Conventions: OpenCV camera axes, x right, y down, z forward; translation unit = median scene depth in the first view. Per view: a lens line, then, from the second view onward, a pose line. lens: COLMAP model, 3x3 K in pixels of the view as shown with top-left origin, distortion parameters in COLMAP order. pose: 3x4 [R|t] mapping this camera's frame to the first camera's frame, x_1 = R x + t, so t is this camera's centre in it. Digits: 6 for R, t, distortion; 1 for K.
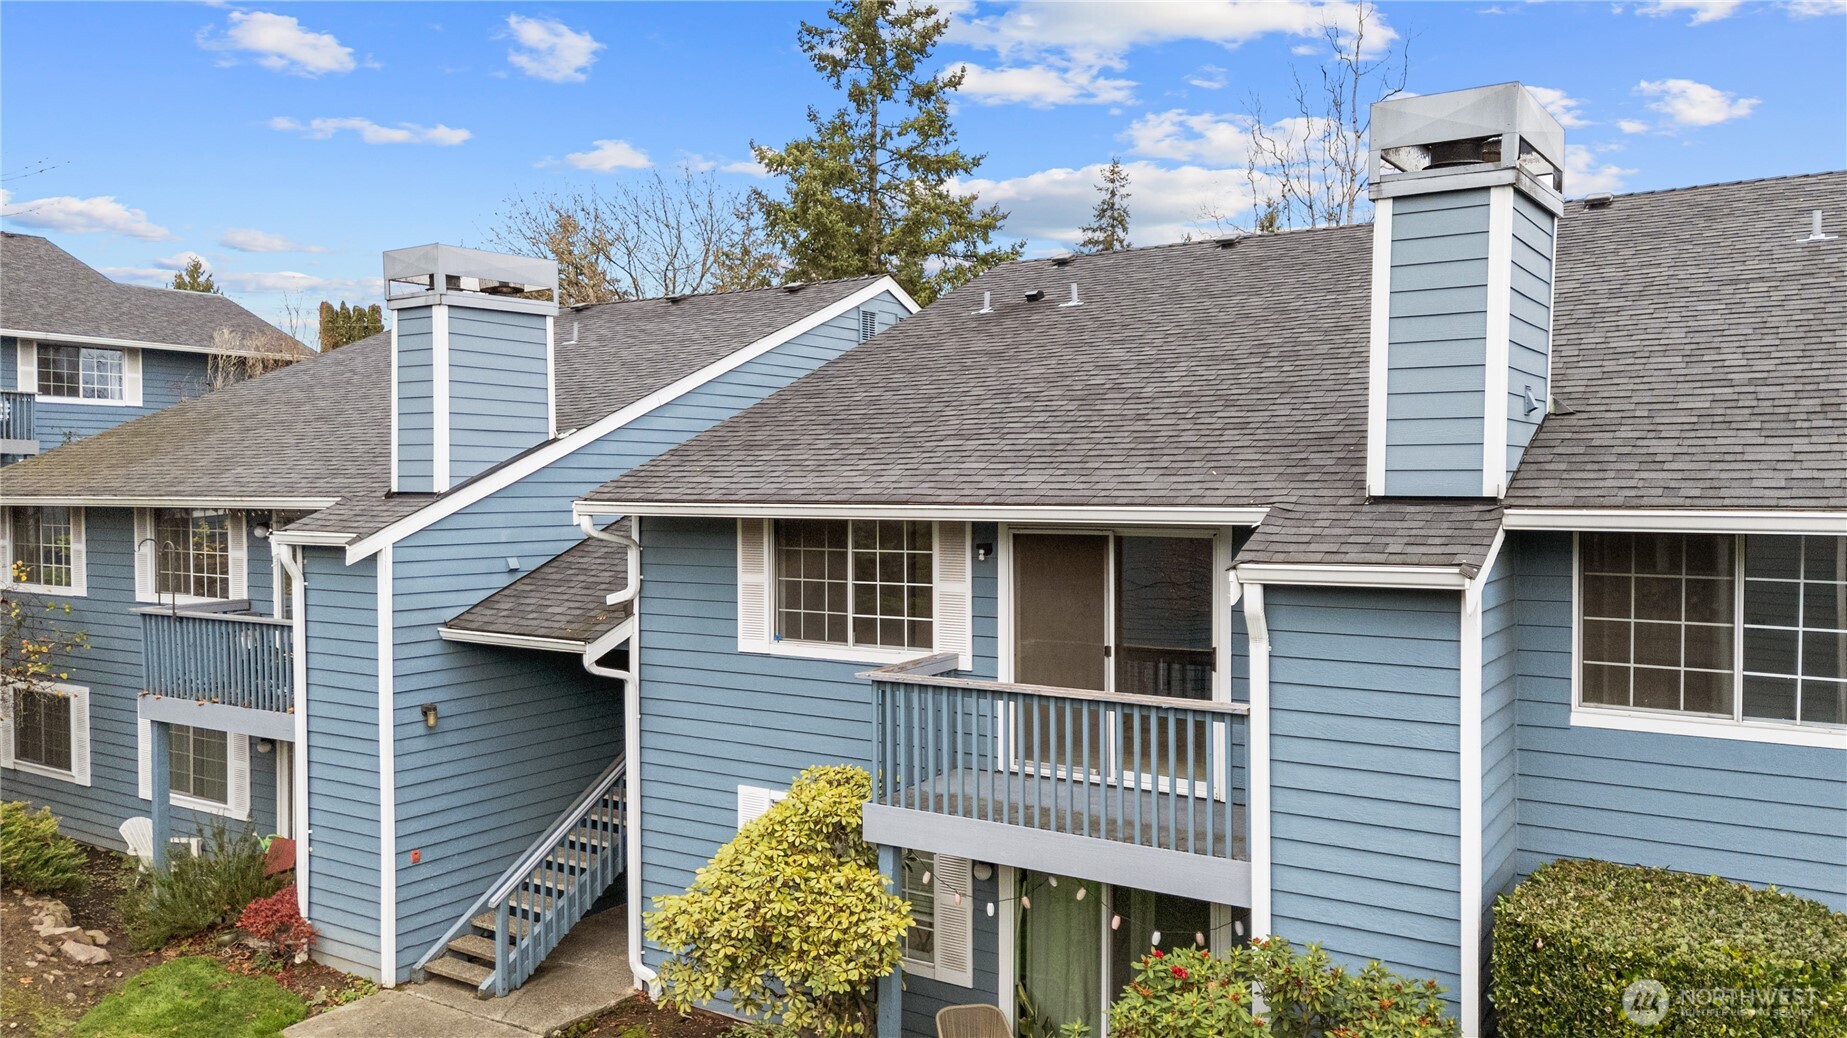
lens RADIAL K [[1342.3, 0, 923.5], [0, 1342.3, 519.0], [0, 0, 1]] dist [0.080613, -0.083547]
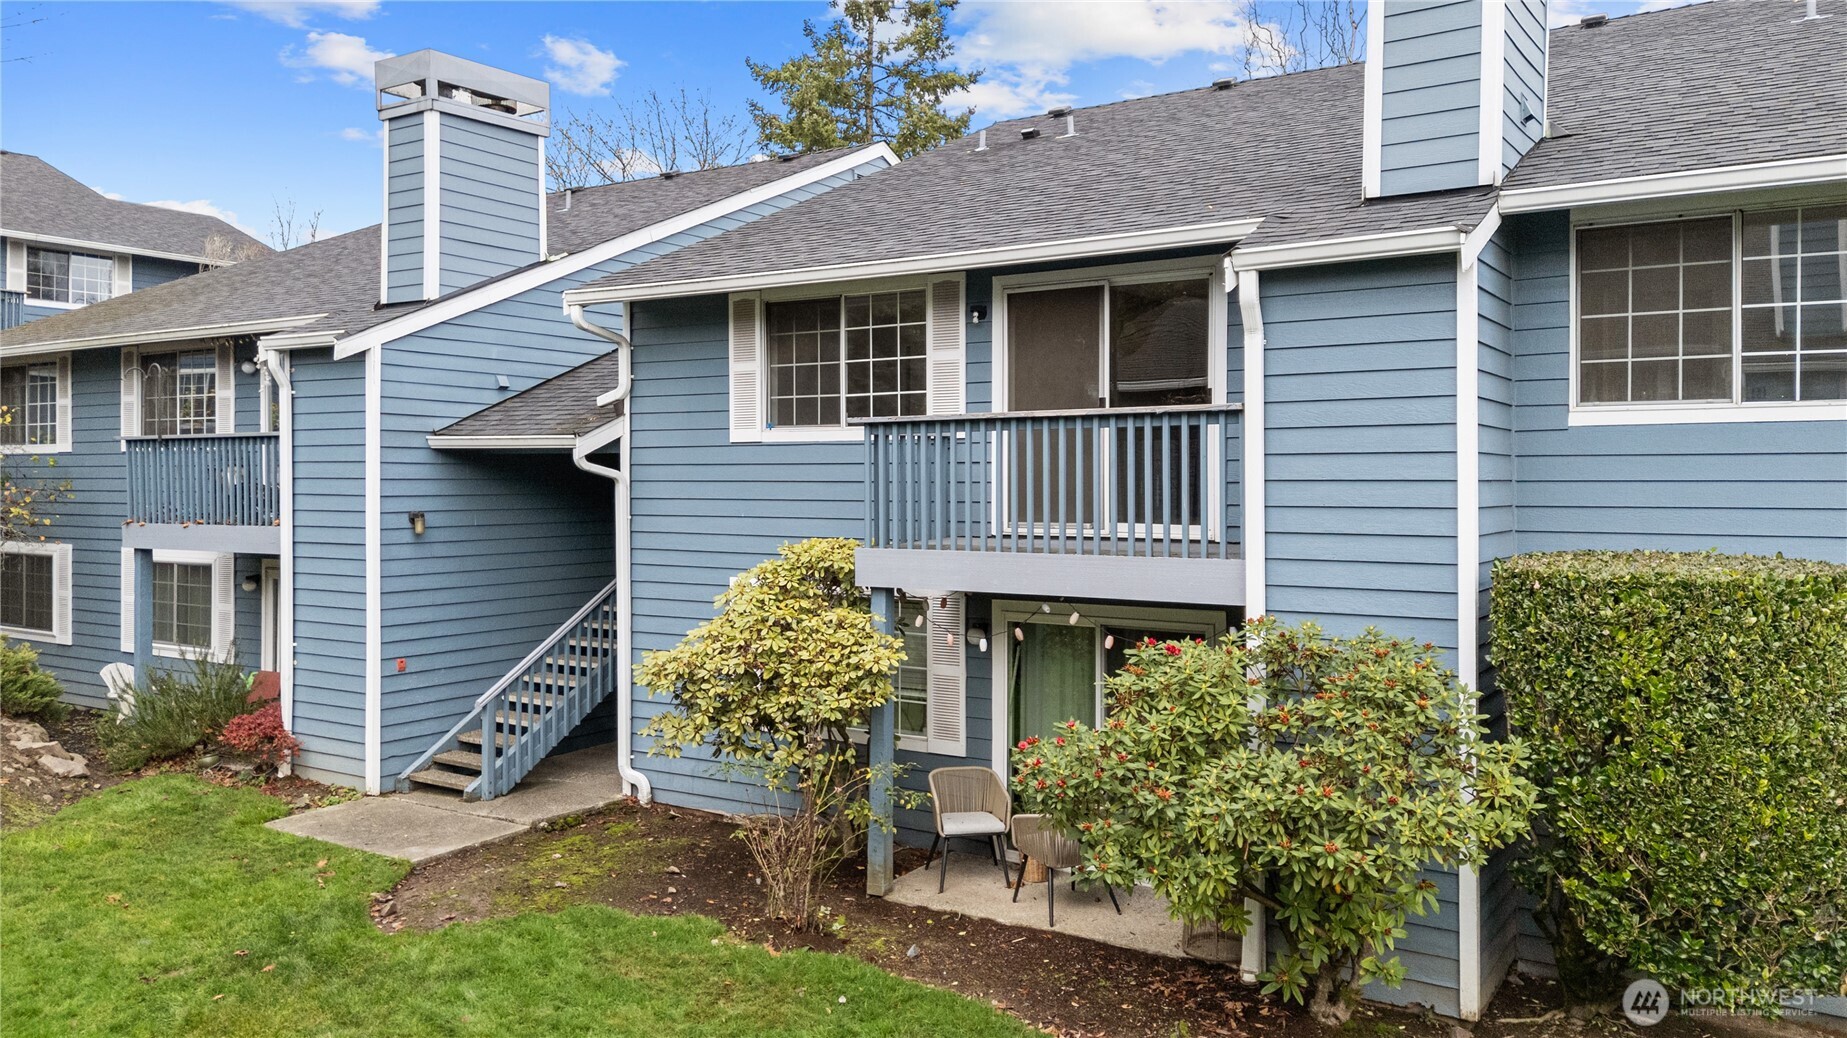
lens RADIAL K [[1359.6, 0, 923.5], [0, 1359.6, 519.0], [0, 0, 1]] dist [0.083318, -0.092401]
pose [[0.999997, 0.002049, 0.001640, 0.002956], [-0.001995, 0.999485, -0.032042, 0.179235], [-0.001705, 0.032038, 0.999485, 0.000079]]
